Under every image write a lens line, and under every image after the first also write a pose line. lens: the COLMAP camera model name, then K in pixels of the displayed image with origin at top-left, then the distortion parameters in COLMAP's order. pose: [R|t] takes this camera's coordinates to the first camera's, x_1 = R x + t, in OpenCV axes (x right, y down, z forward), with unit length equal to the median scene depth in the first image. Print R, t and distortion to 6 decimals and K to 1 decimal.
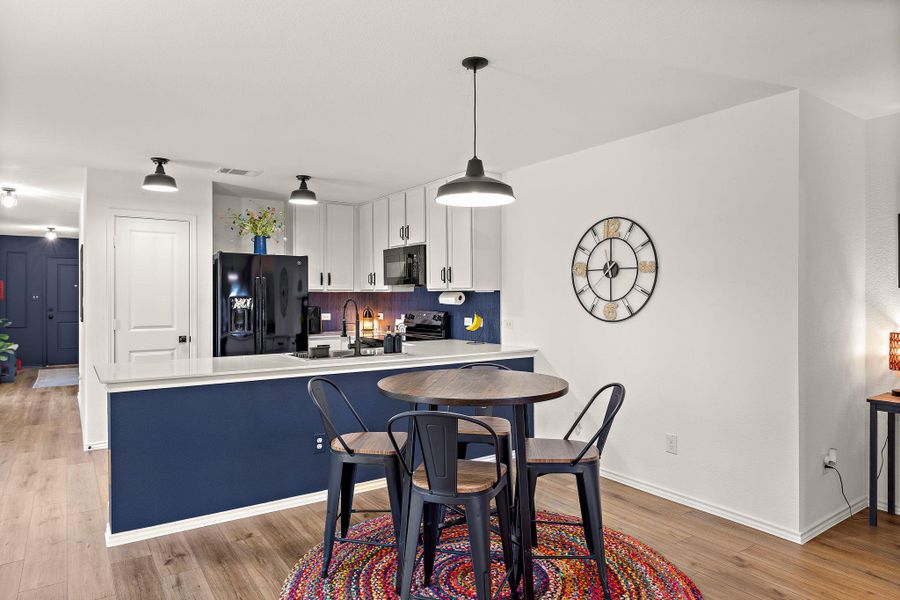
lens RADIAL K [[539.7, 0, 449.7], [0, 539.7, 299.8], [0, 0, 1]] dist [-0.000336, -0.000089]
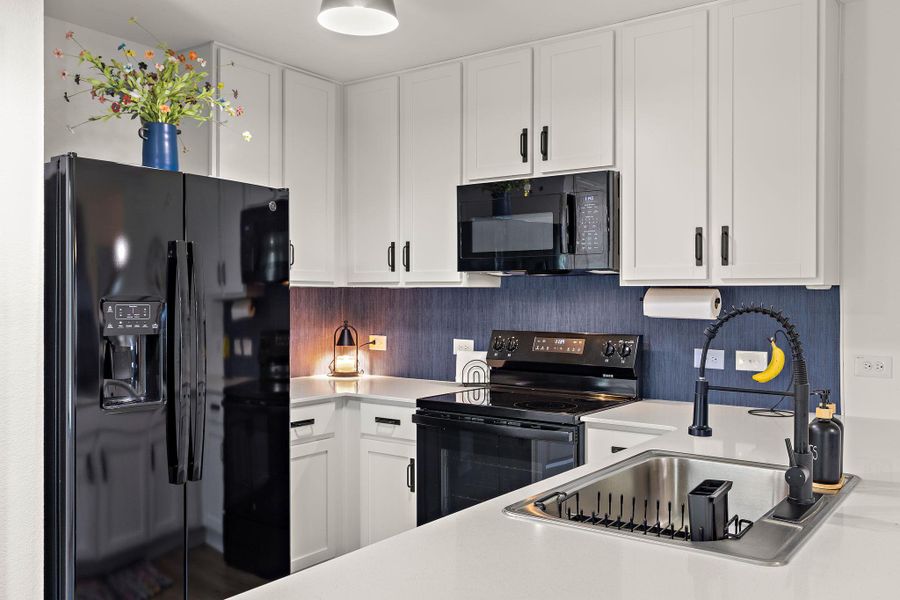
lens RADIAL K [[761.3, 0, 450.5], [0, 761.3, 298.9], [0, 0, 1]] dist [-0.000457, 0.001771]
pose [[0.948090, 0.004555, 0.317969, -0.321423], [-0.002919, 0.999980, -0.005621, -0.002398], [-0.317988, 0.004401, 0.948085, 0.462021]]
